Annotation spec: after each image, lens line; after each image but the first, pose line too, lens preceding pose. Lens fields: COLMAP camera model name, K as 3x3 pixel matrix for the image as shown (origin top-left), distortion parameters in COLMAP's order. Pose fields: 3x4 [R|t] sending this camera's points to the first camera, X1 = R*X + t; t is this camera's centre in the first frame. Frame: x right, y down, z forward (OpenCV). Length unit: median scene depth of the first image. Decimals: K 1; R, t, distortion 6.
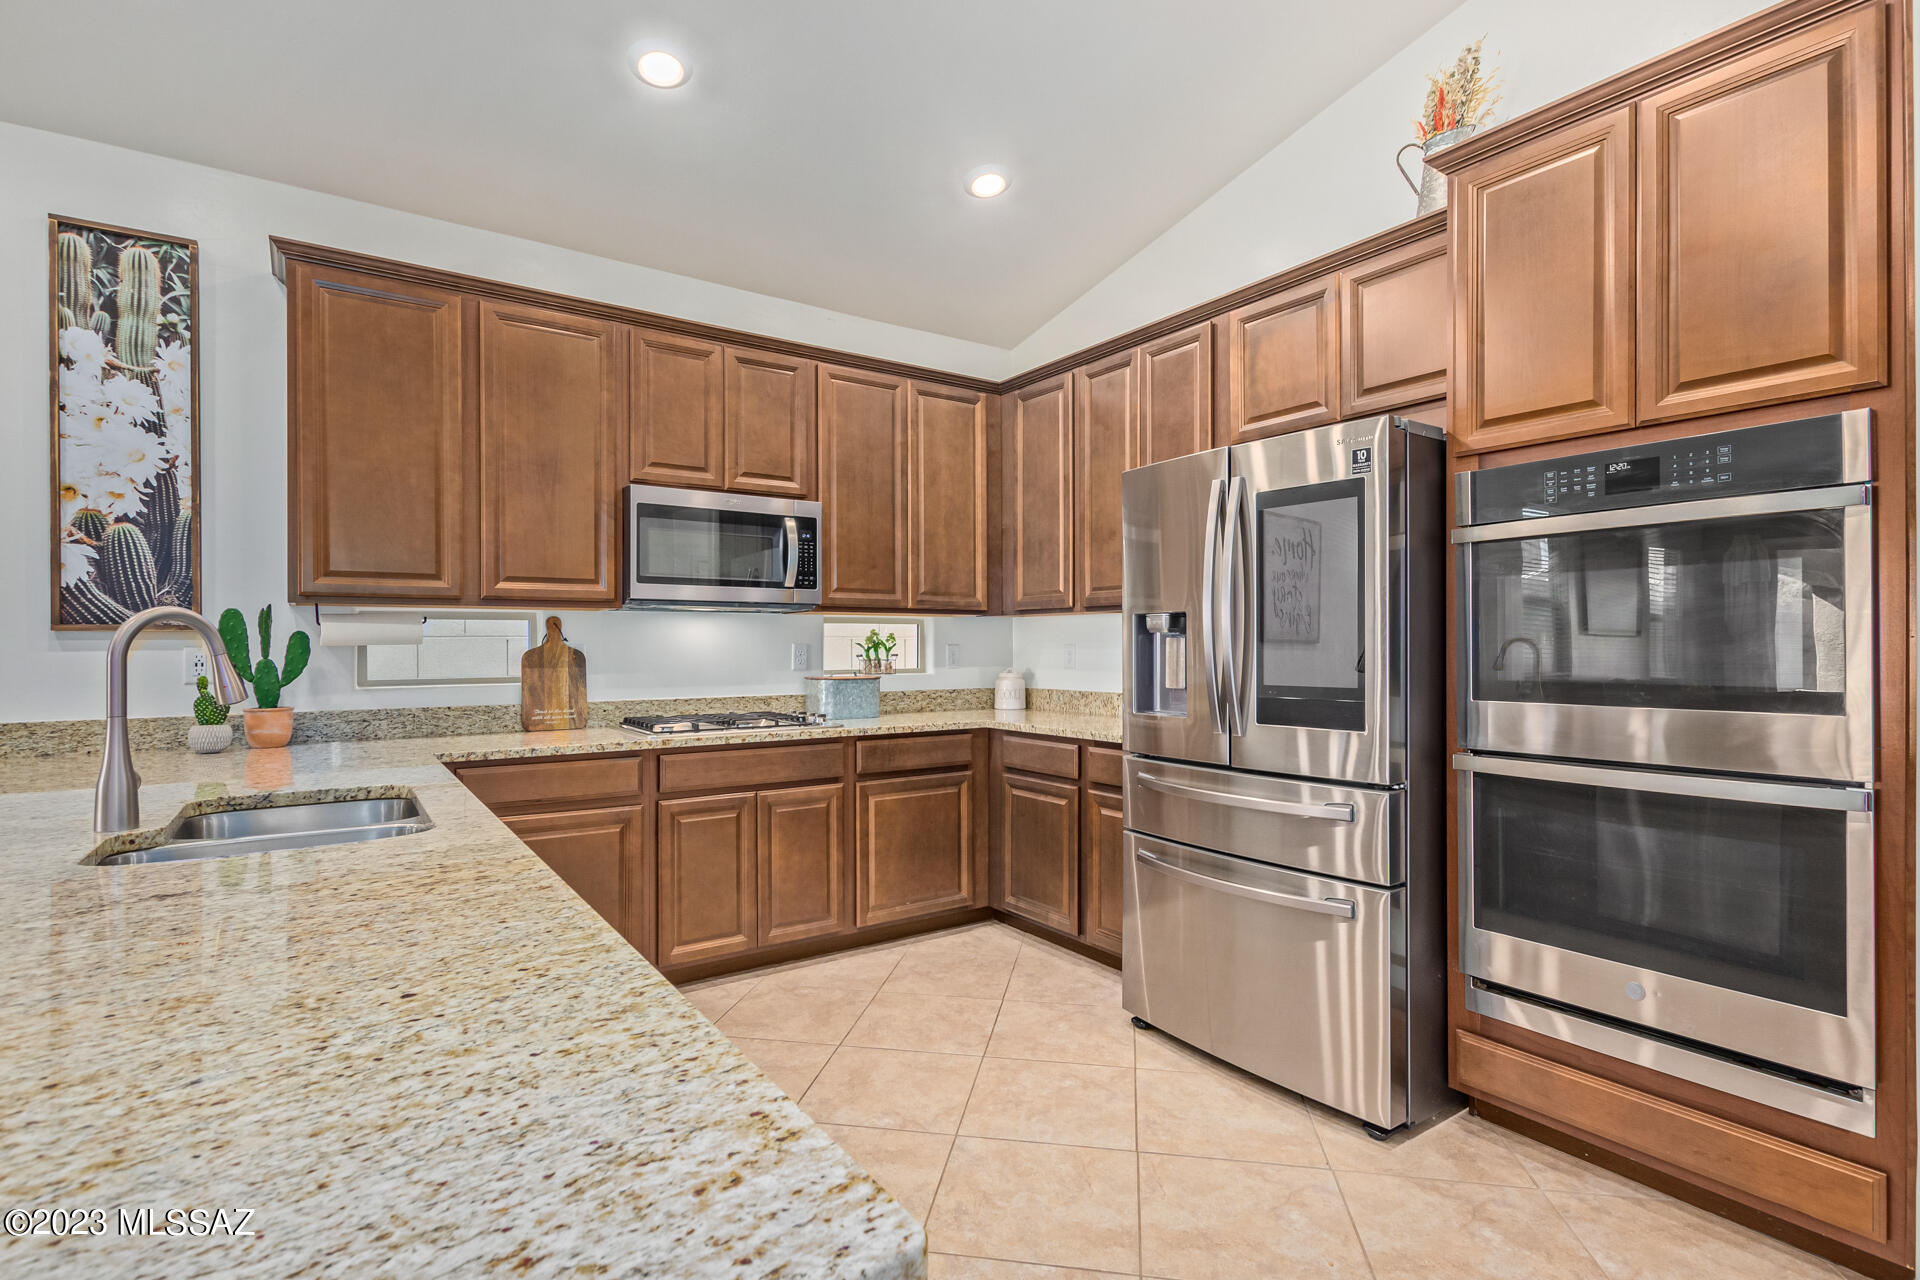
lens RADIAL K [[922.2, 0, 968.0], [0, 922.2, 642.7], [0, 0, 1]] dist [0.011801, -0.005560]
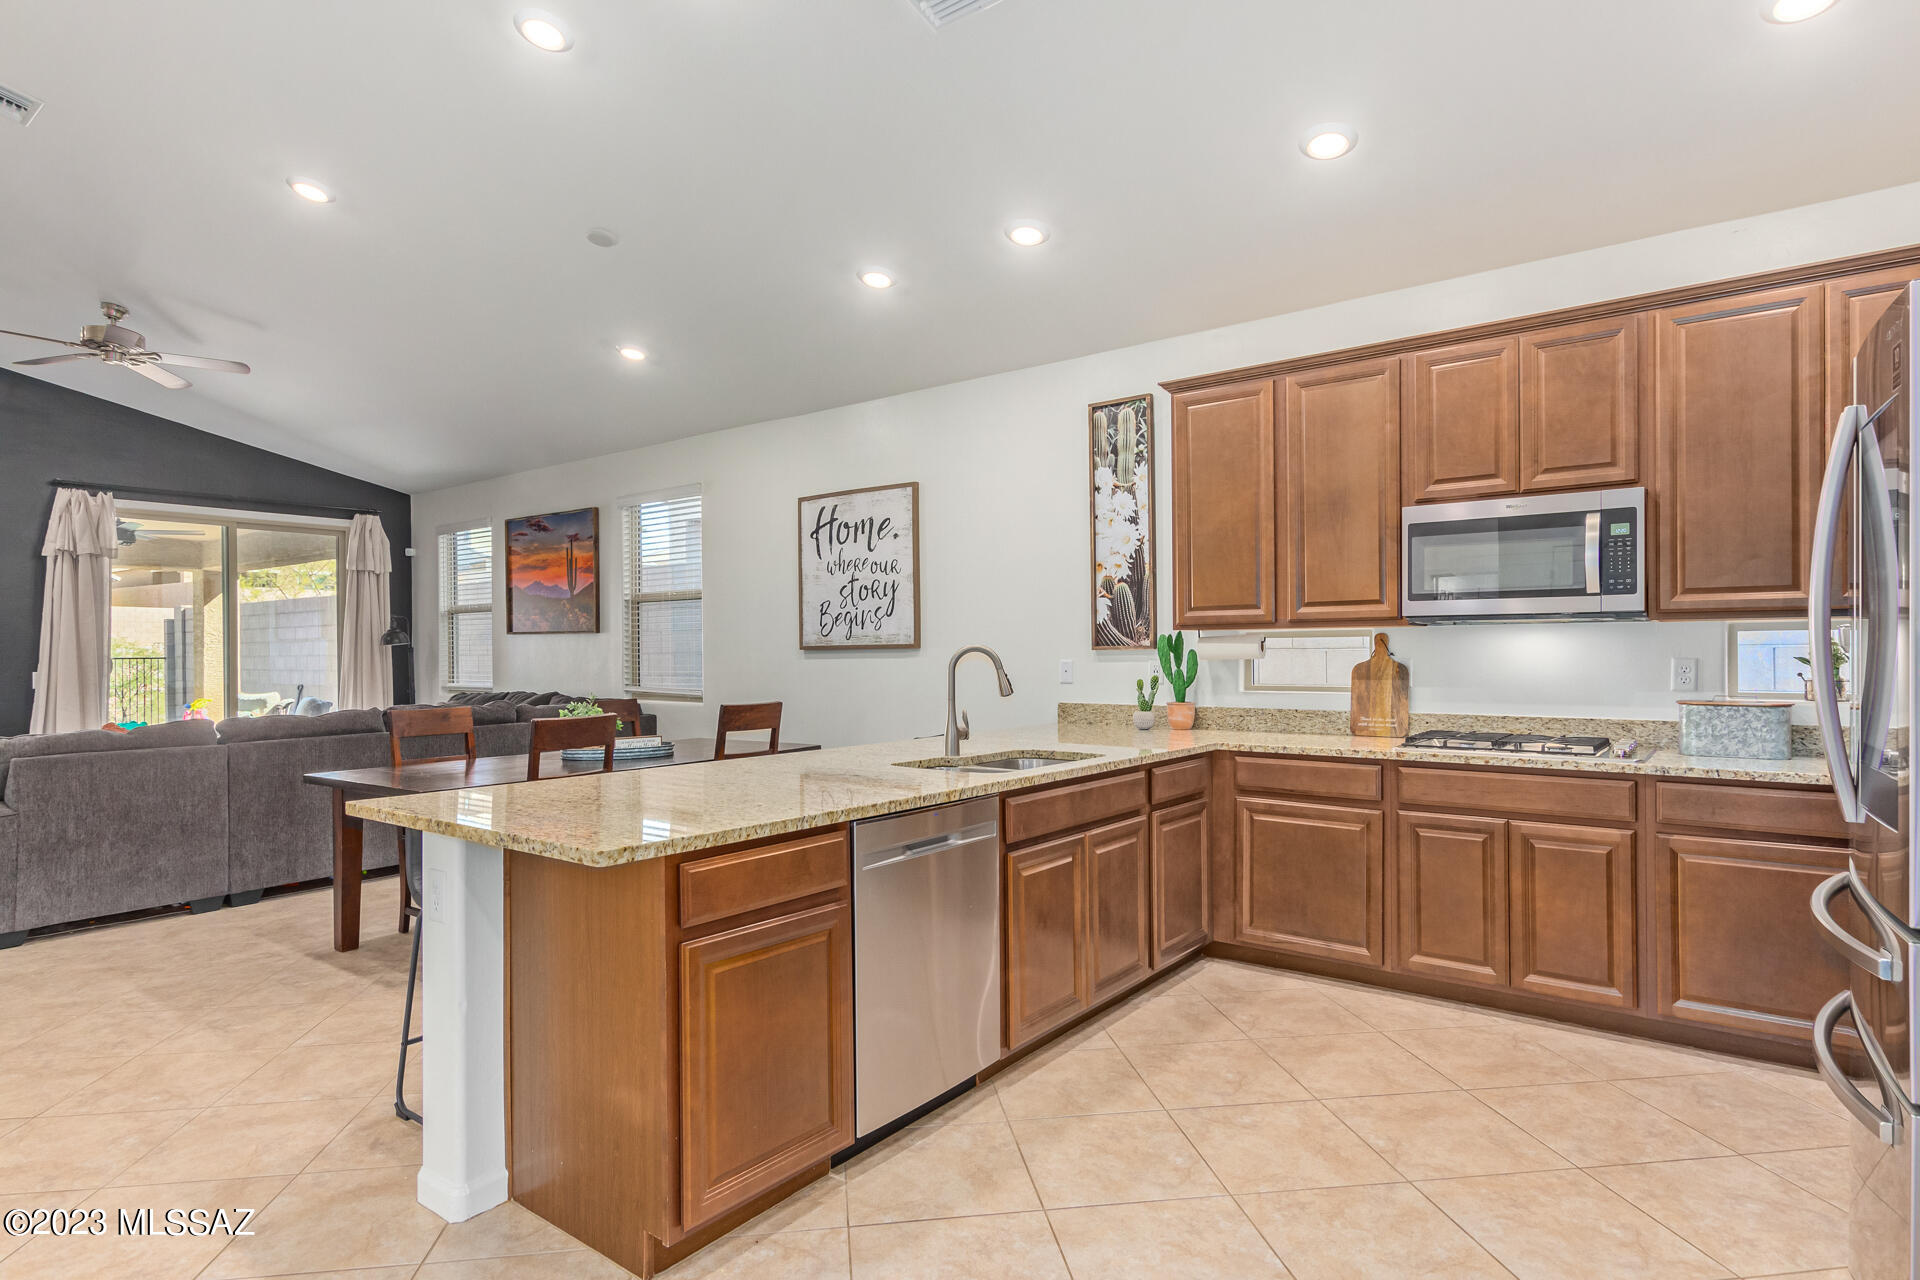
lens RADIAL K [[1026.0, 0, 959.5], [0, 1026.0, 646.3], [0, 0, 1]] dist [0.003511, 0.000499]
pose [[0.303810, -0.003381, -0.952727, 0.638221], [0.008774, 0.999961, -0.000751, -0.018355], [0.952692, -0.008131, 0.303828, 0.176847]]
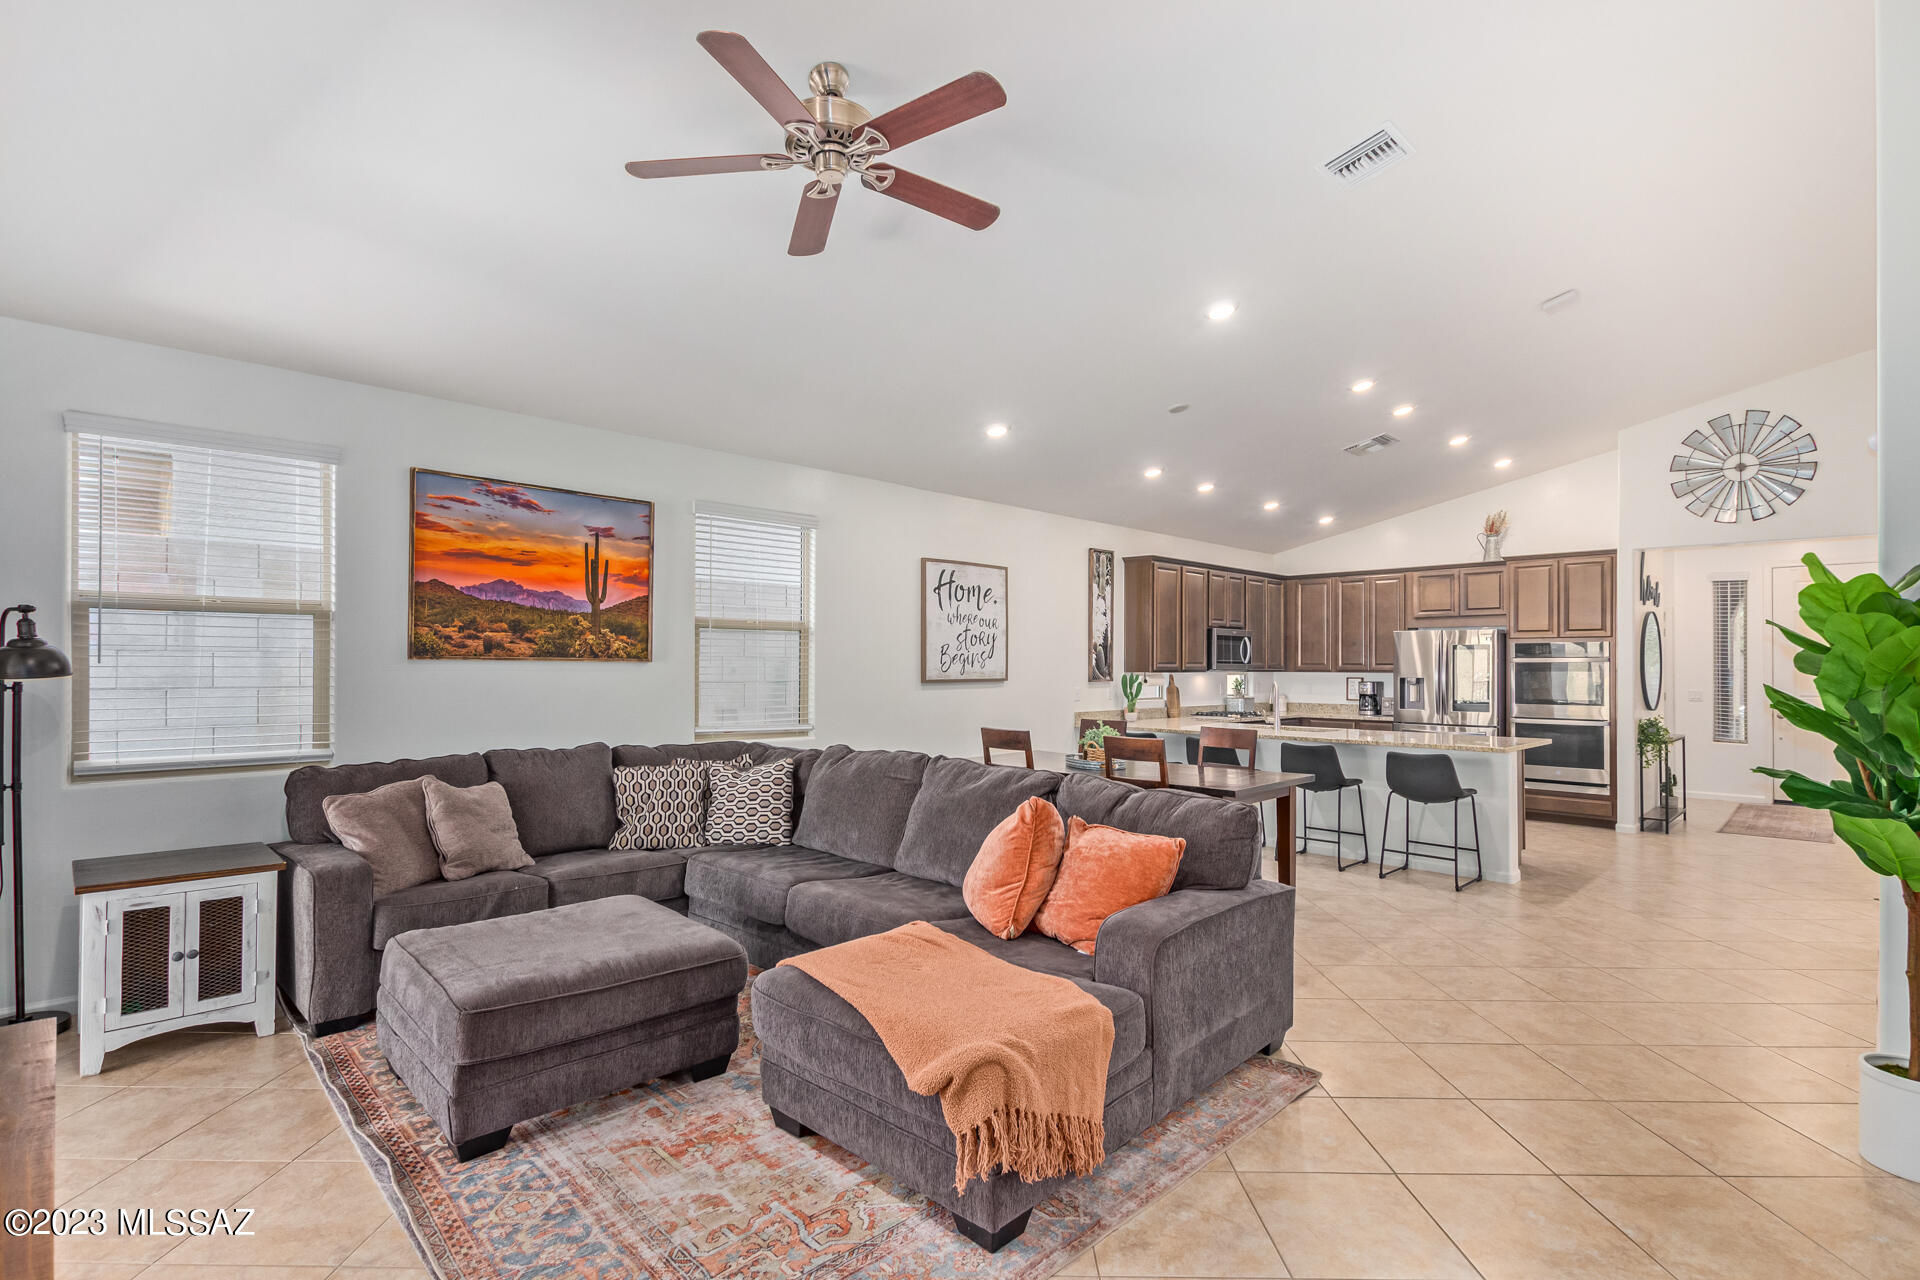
lens RADIAL K [[900.7, 0, 939.9], [0, 900.7, 660.4], [0, 0, 1]] dist [-0.000918, 0.000095]
pose [[0.988918, 0.007268, 0.148287, -1.710567], [-0.006427, 0.999960, -0.006154, -0.056292], [-0.148326, 0.005132, 0.988925, -1.684462]]
